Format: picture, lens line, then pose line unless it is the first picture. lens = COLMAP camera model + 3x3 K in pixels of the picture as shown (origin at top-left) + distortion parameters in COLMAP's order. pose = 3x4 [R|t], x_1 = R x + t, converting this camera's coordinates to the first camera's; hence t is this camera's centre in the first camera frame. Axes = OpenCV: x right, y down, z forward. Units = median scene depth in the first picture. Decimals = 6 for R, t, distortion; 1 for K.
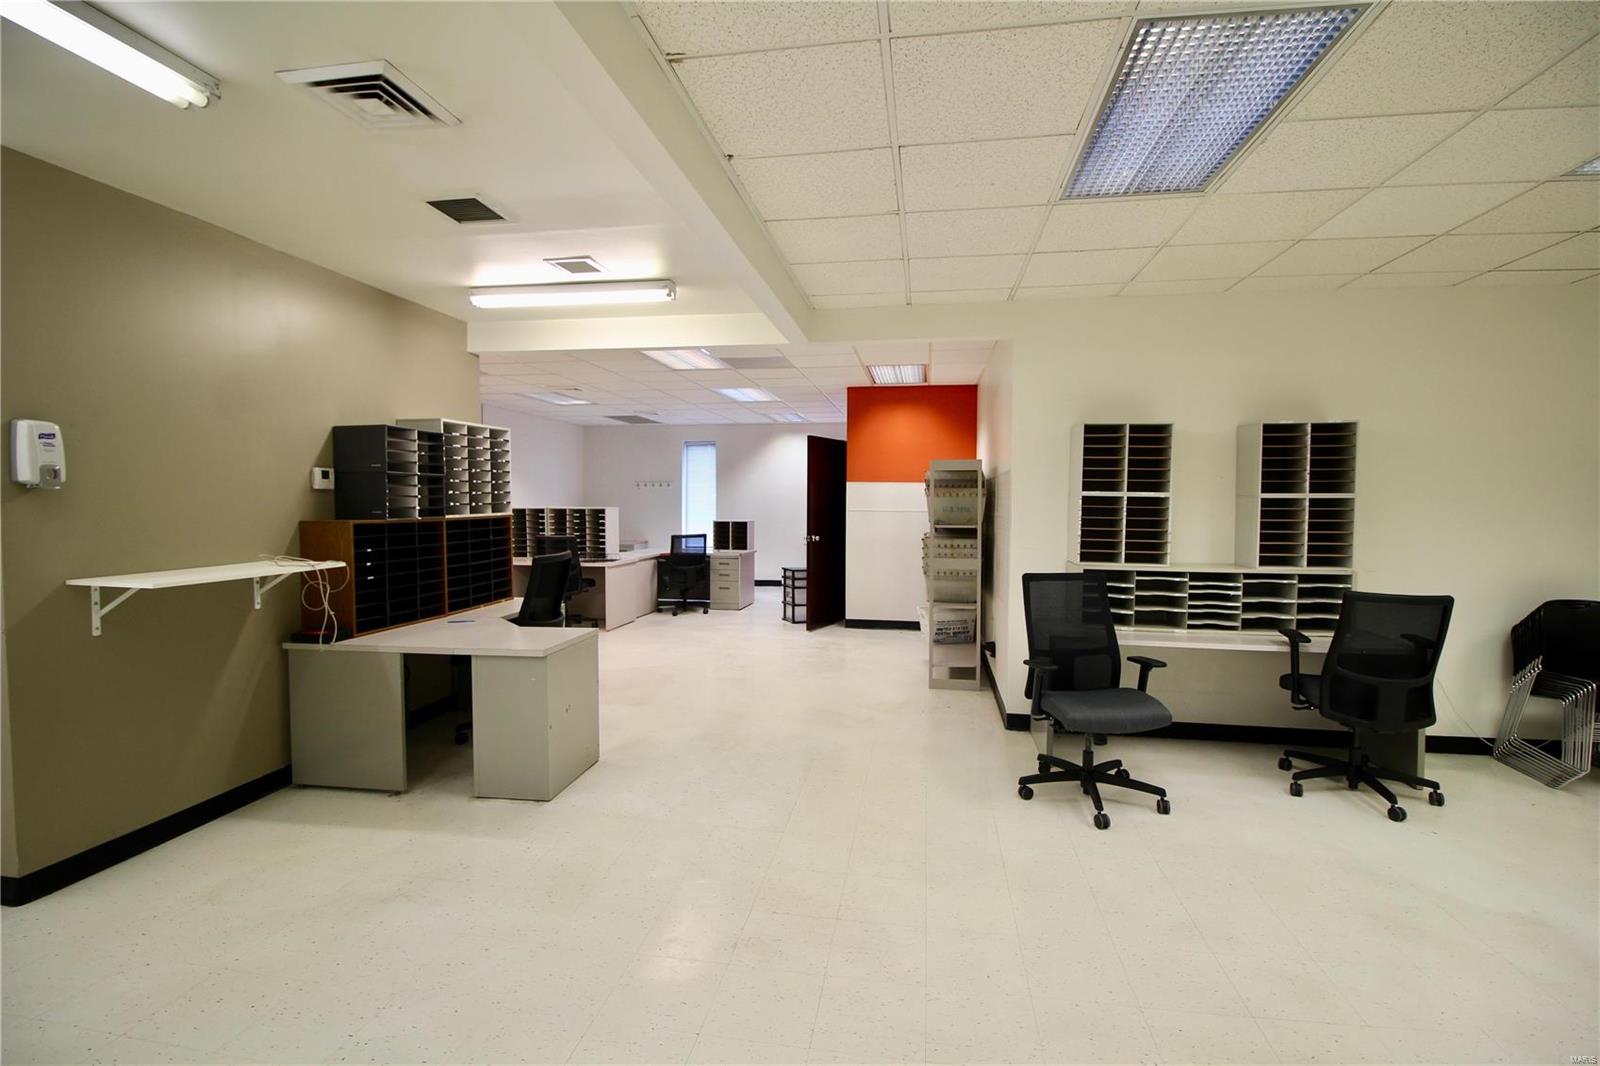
lens RADIAL K [[747.9, 0, 789.2], [0, 747.9, 527.2], [0, 0, 1]] dist [-0.016593, -0.000603]
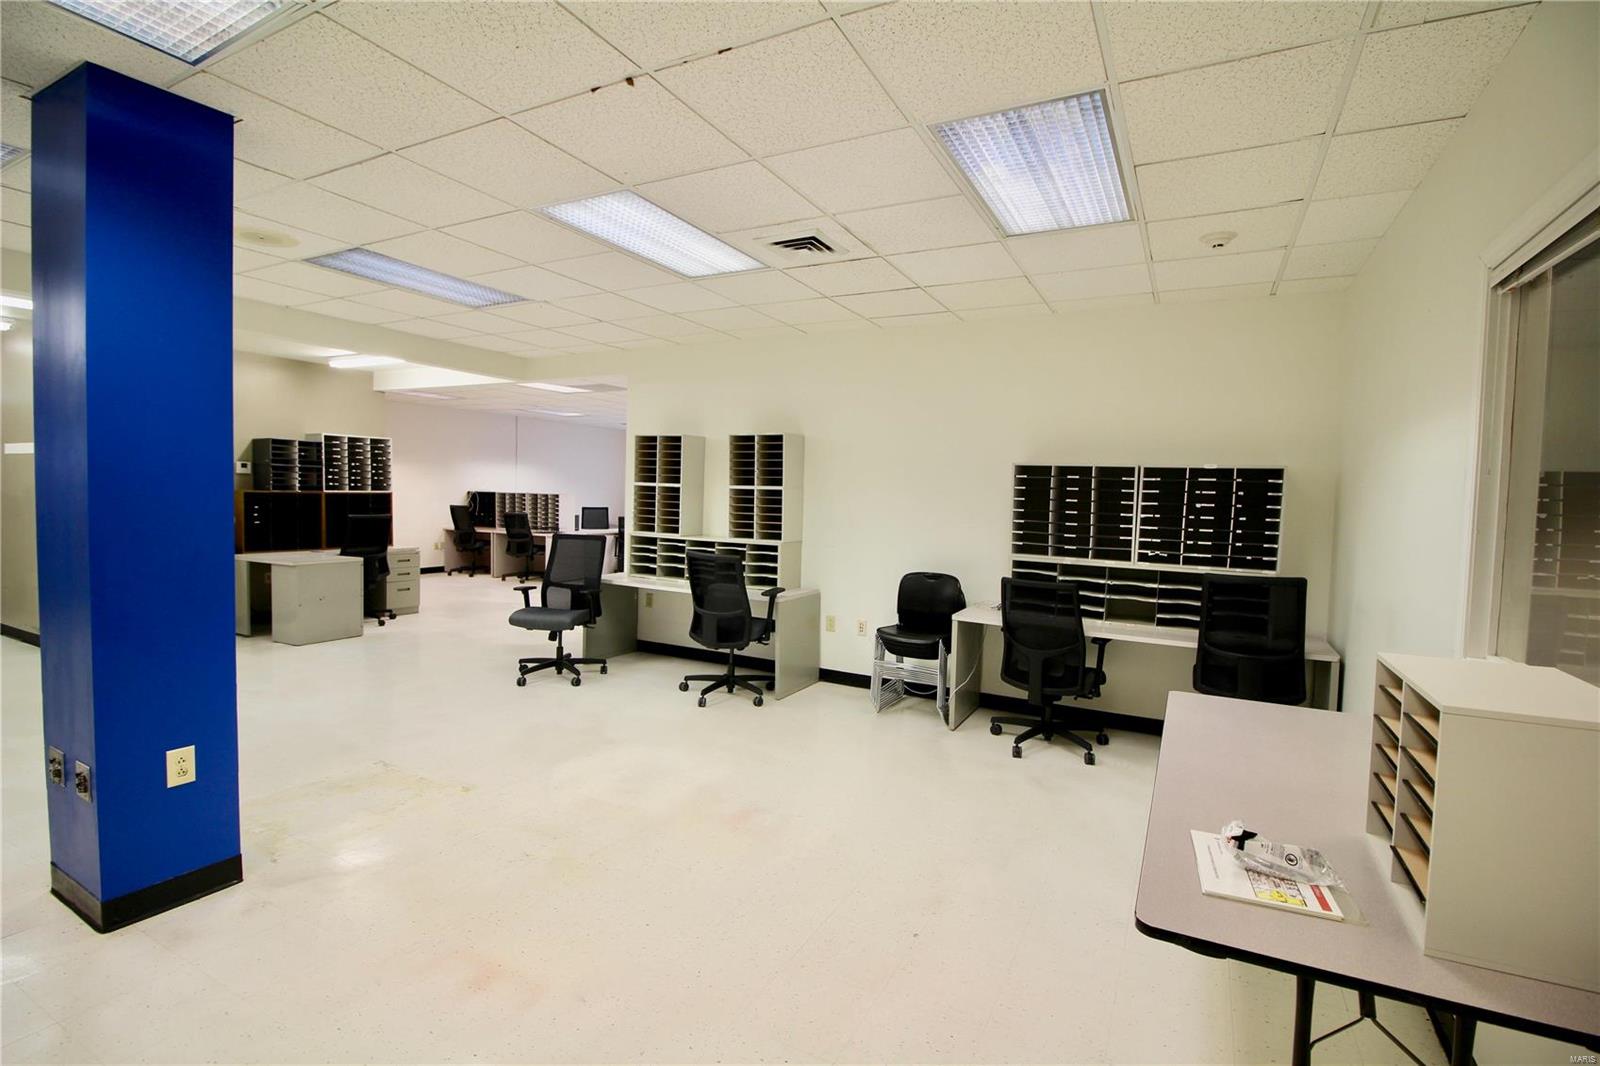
lens RADIAL K [[704.3, 0, 795.4], [0, 704.3, 534.0], [0, 0, 1]] dist [-0.029330, -0.000507]
pose [[0.958474, 0.040052, -0.282354, 1.077172], [-0.036466, 0.999174, 0.017947, 0.016706], [0.282839, -0.006905, 0.959142, -0.226280]]
